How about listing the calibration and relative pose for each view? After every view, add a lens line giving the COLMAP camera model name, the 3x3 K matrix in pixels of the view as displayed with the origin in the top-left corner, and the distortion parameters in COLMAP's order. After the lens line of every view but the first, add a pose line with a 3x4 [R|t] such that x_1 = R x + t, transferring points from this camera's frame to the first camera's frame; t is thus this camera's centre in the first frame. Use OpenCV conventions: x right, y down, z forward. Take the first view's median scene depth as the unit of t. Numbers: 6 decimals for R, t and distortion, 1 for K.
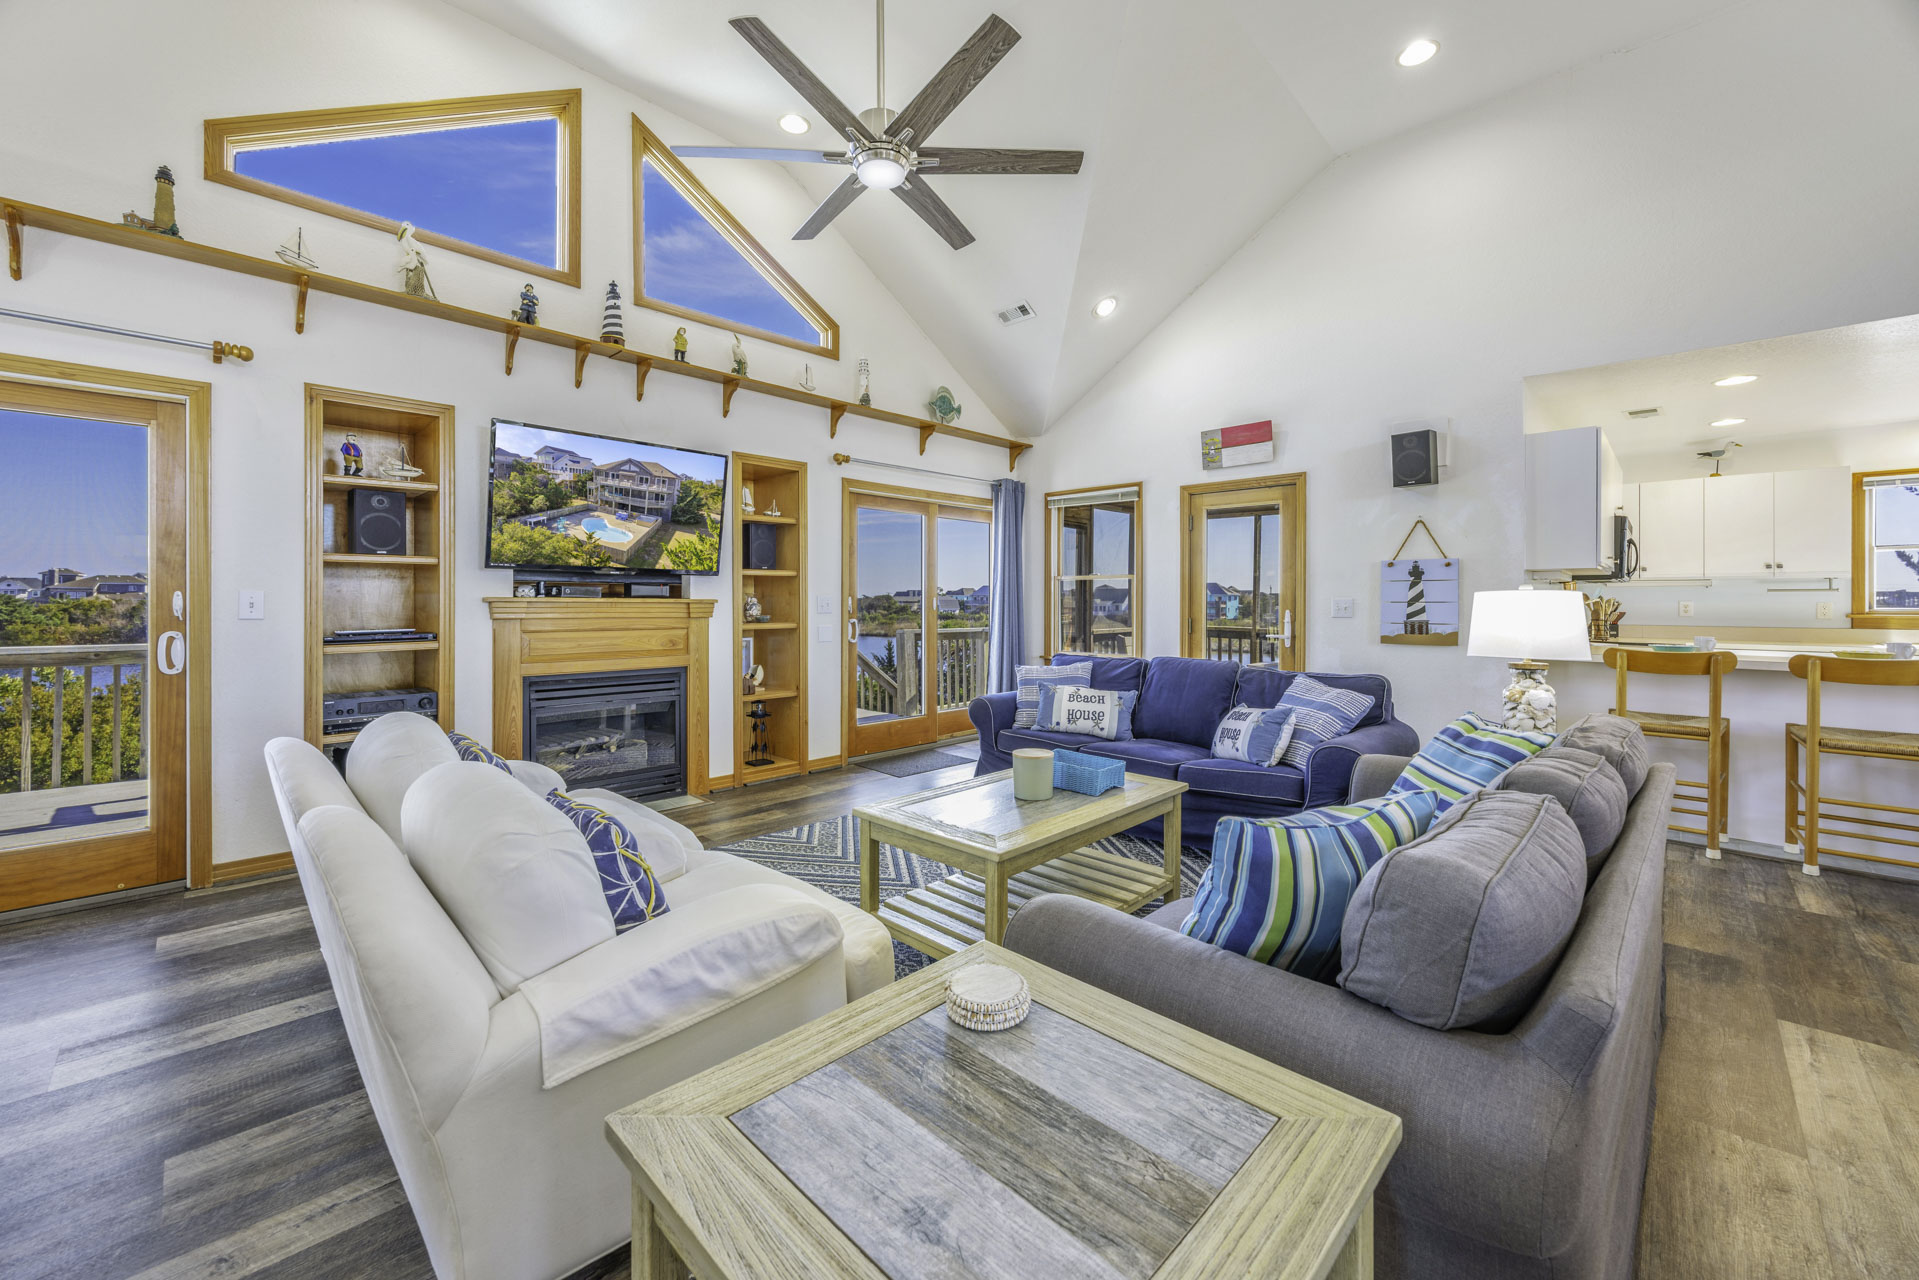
lens RADIAL K [[738.0, 0, 947.4], [0, 738.0, 603.4], [0, 0, 1]] dist [-0.003970, -0.000385]
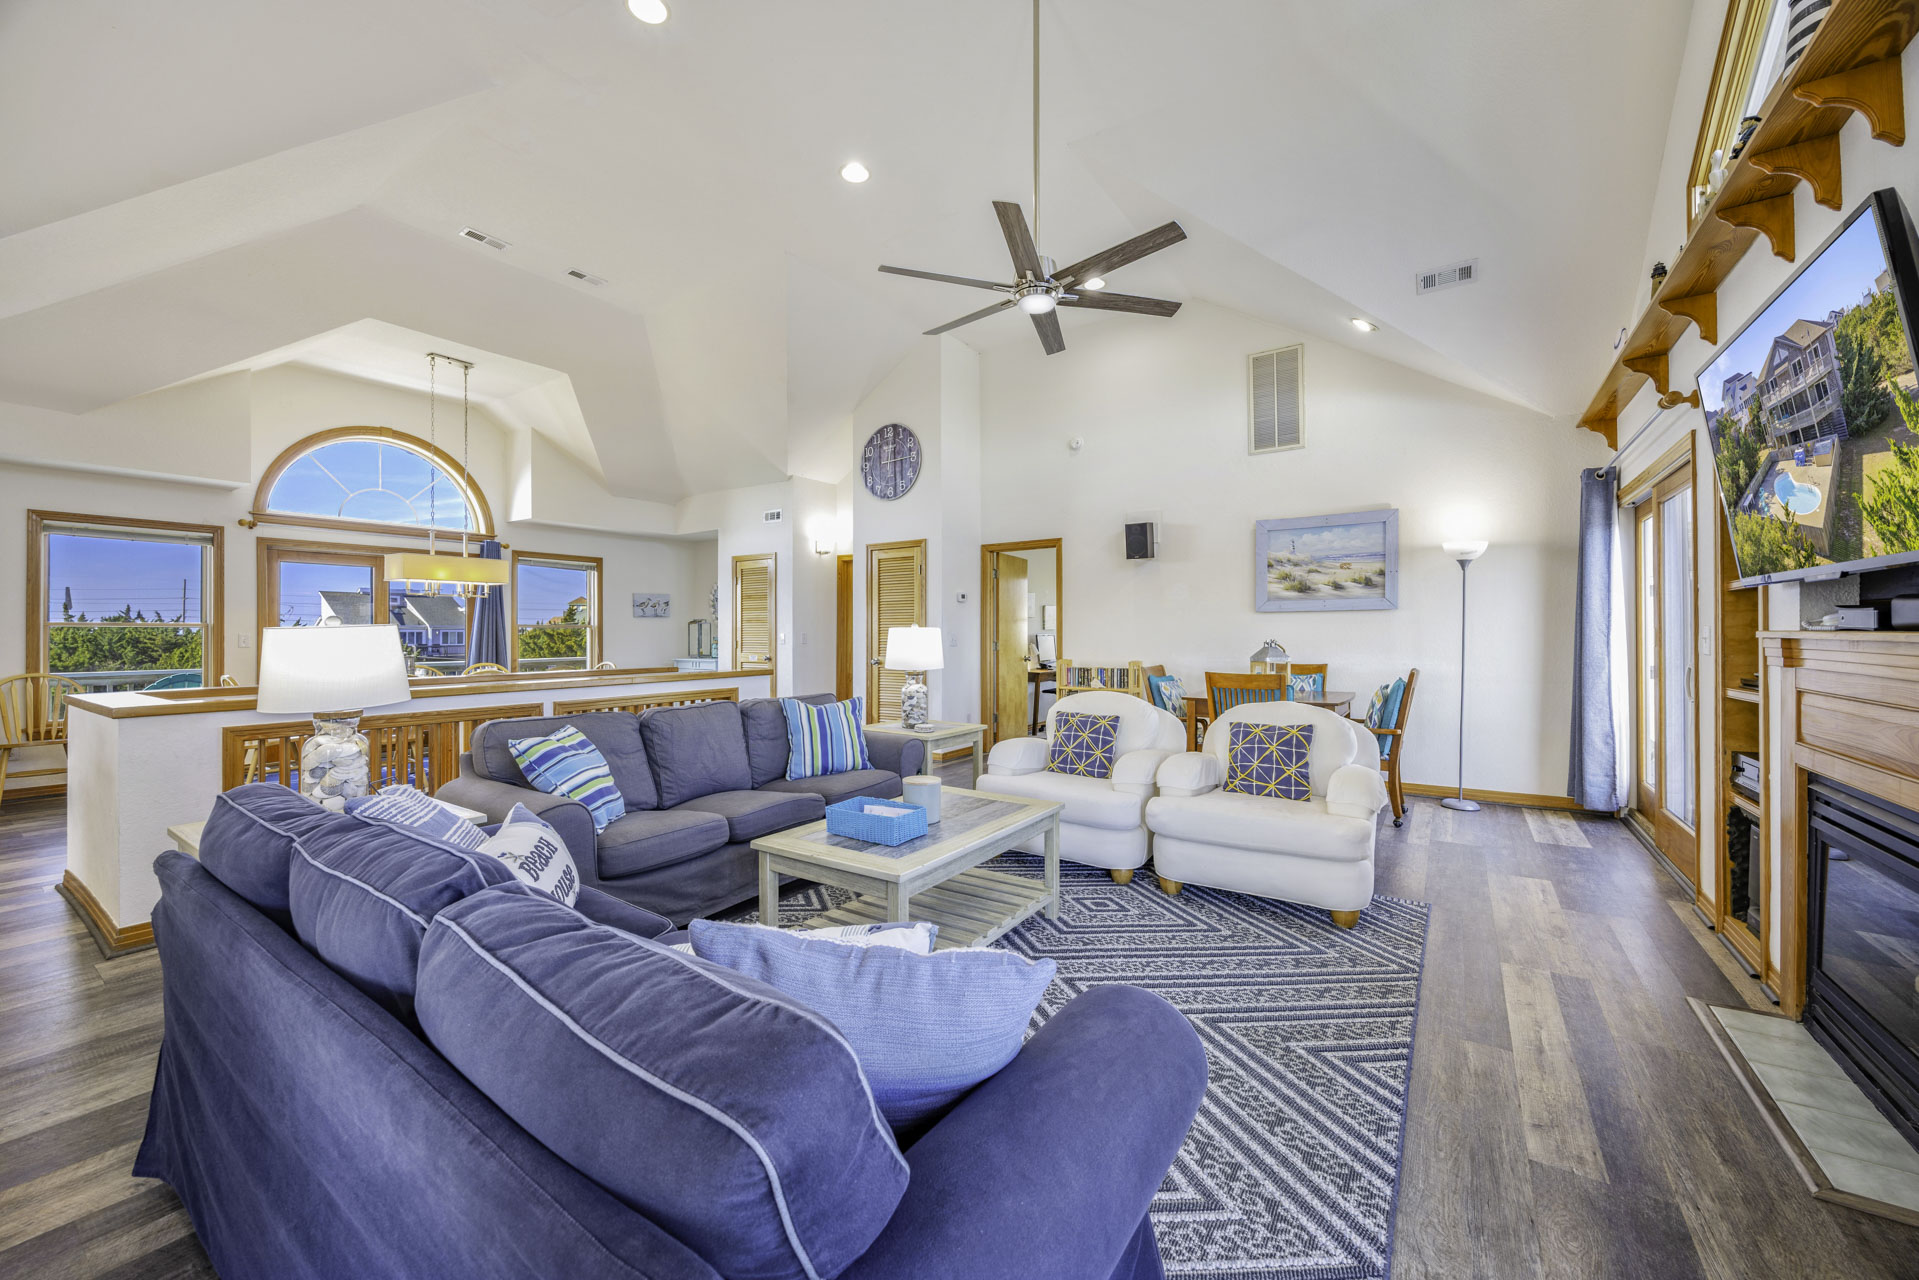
lens RADIAL K [[738.0, 0, 953.0], [0, 738.0, 627.2], [0, 0, 1]] dist [-0.003970, -0.000385]
pose [[-0.982512, -0.003645, -0.186165, 0.181866], [-0.002421, 0.999974, -0.006802, -0.004913], [0.186185, -0.006232, -0.982495, 1.386138]]
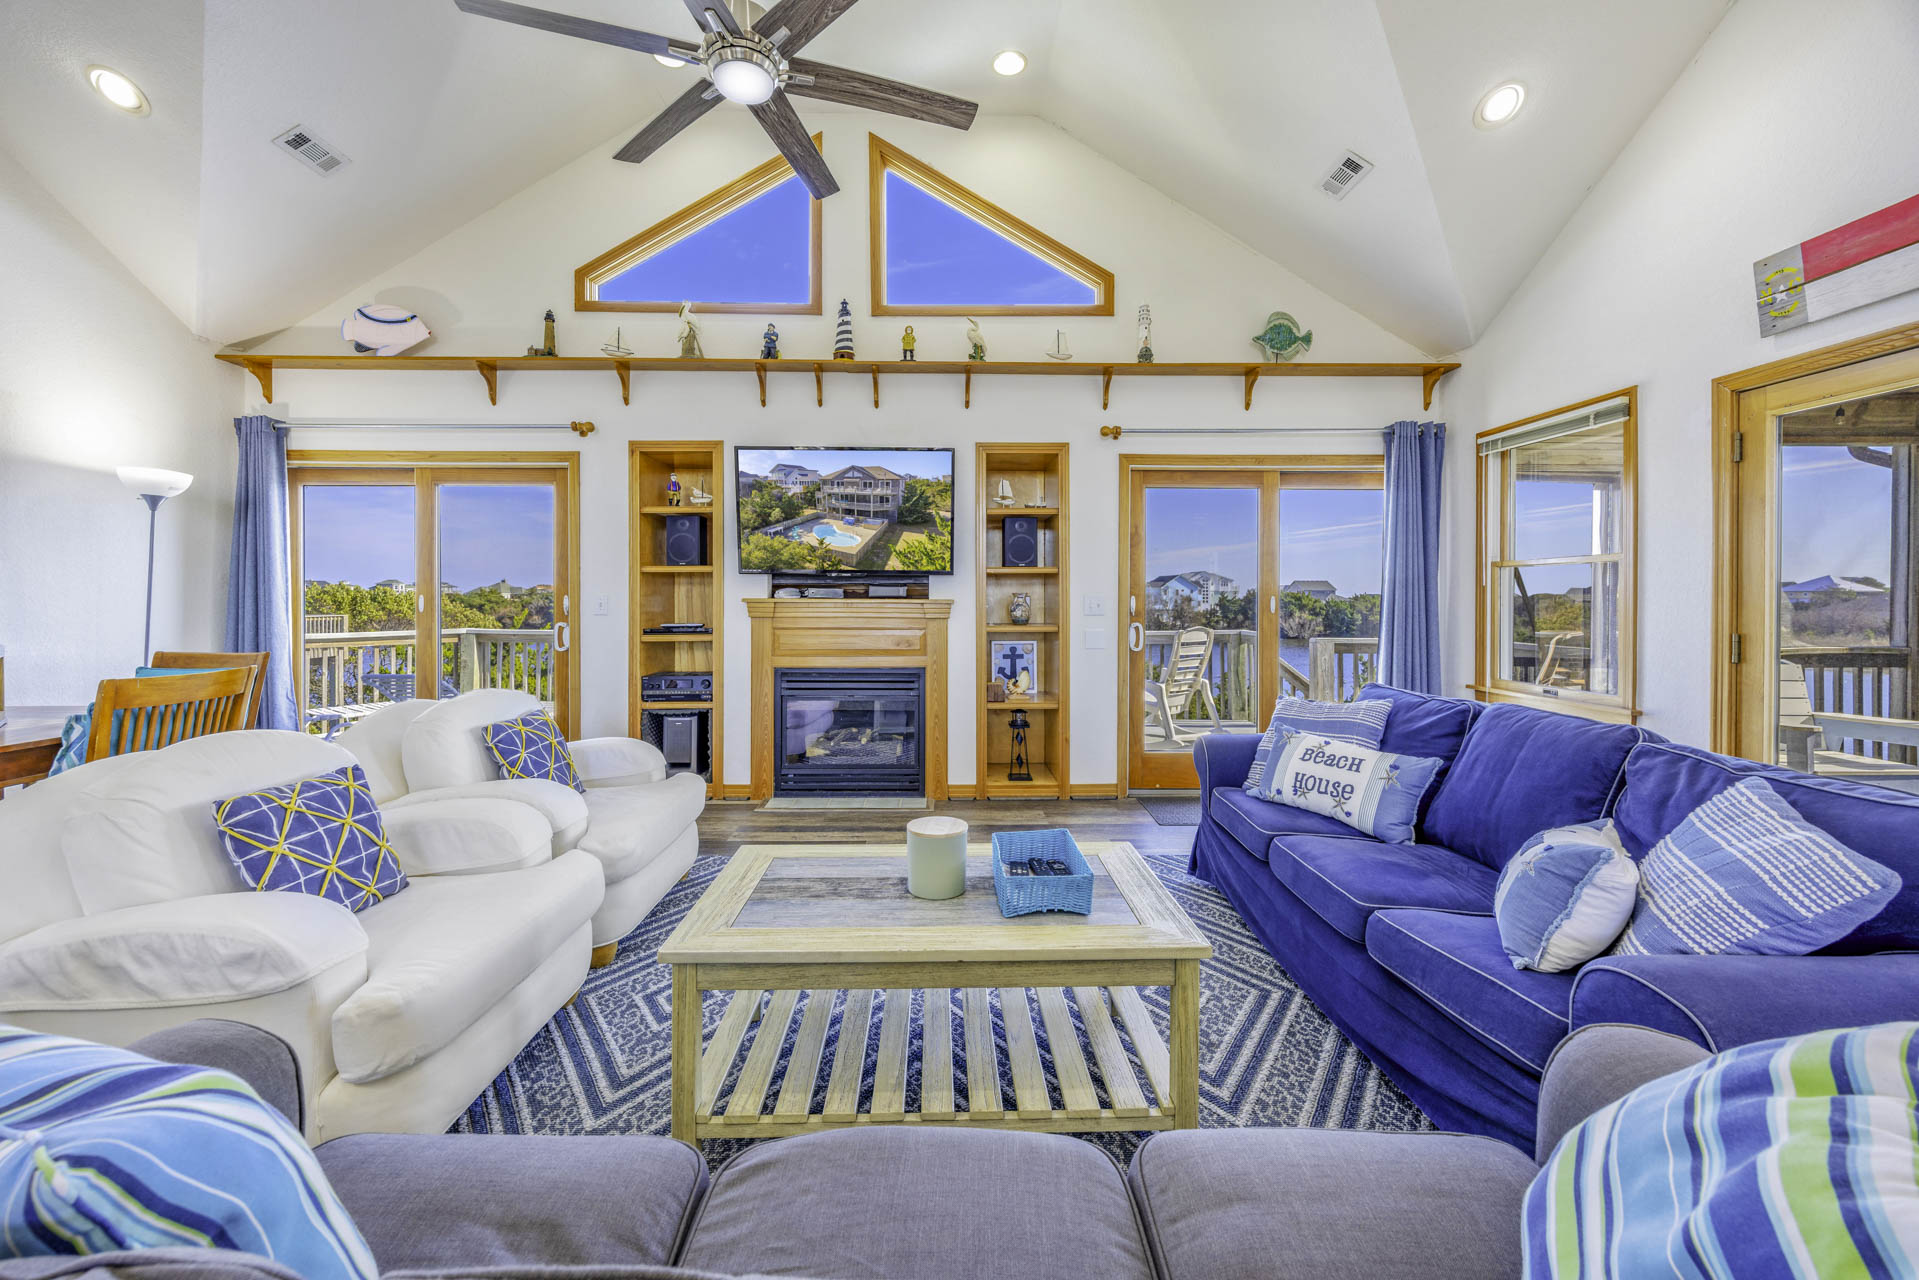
lens RADIAL K [[738.0, 0, 955.4], [0, 738.0, 603.2], [0, 0, 1]] dist [-0.003970, -0.000385]
pose [[0.718779, 0.000613, -0.695238, 0.406369], [-0.001073, 0.999999, -0.000227, -0.001020], [0.695237, 0.000909, 0.718780, 0.356460]]
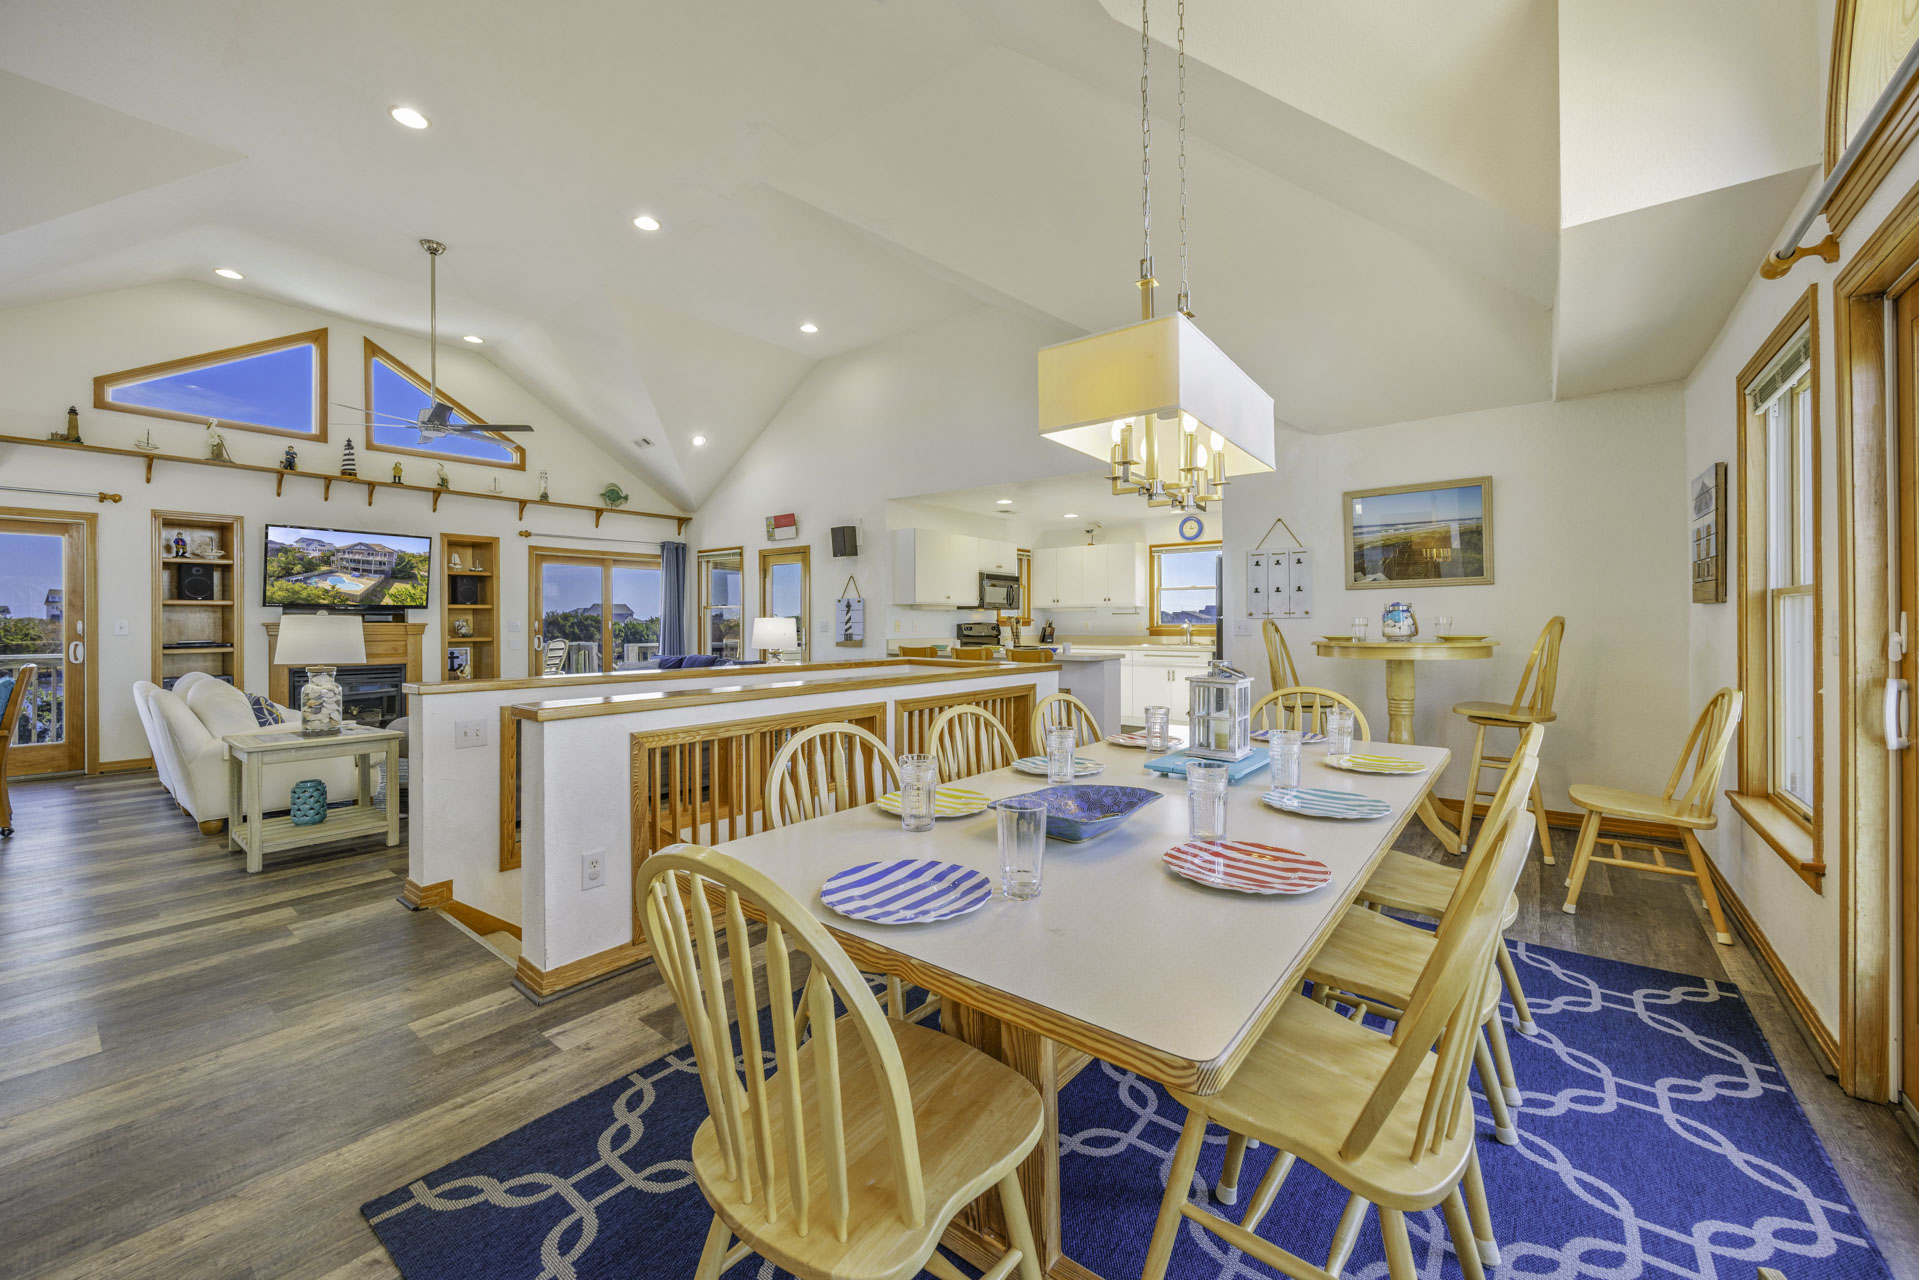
lens RADIAL K [[738.0, 0, 947.4], [0, 738.0, 623.7], [0, 0, 1]] dist [-0.003970, -0.000385]
pose [[0.994038, -0.005699, 0.108887, 0.760766], [0.005776, 0.999983, -0.000393, 0.003808], [-0.108883, 0.001020, 0.994054, -0.877049]]
